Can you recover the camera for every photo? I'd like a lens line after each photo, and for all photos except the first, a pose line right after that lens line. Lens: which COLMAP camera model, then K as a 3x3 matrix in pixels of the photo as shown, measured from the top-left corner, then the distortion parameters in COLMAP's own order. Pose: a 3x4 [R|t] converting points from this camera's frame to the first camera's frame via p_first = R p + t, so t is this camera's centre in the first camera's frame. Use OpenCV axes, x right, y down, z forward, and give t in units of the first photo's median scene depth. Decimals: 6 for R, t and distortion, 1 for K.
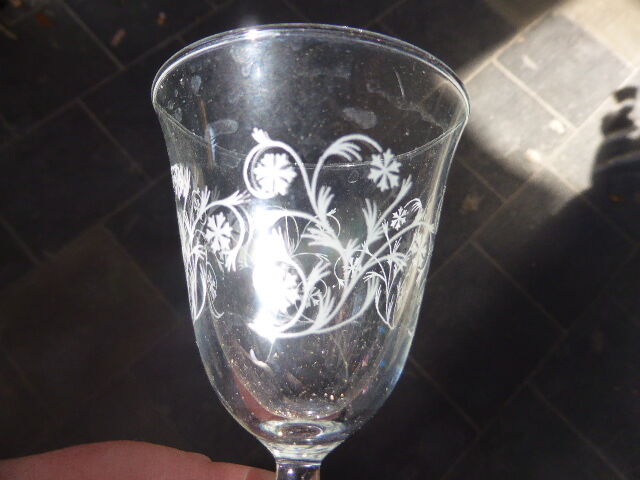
lens RADIAL K [[475.6, 0, 320.0], [0, 475.6, 240.0], [0, 0, 1]] dist [-0.005801, 0.007574]
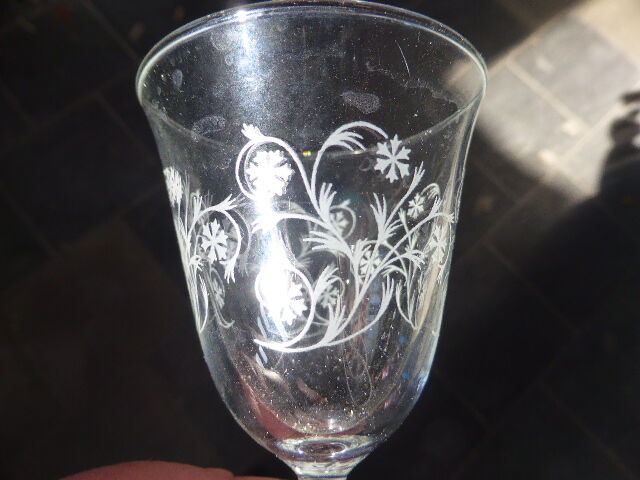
lens RADIAL K [[475.6, 0, 320.0], [0, 475.6, 240.0], [0, 0, 1]] dist [-0.005801, 0.007574]
pose [[0.995951, -0.067774, -0.059060, 0.042566], [0.070229, 0.996707, 0.040524, -0.041075], [0.056119, -0.044507, 0.997432, 0.101294]]
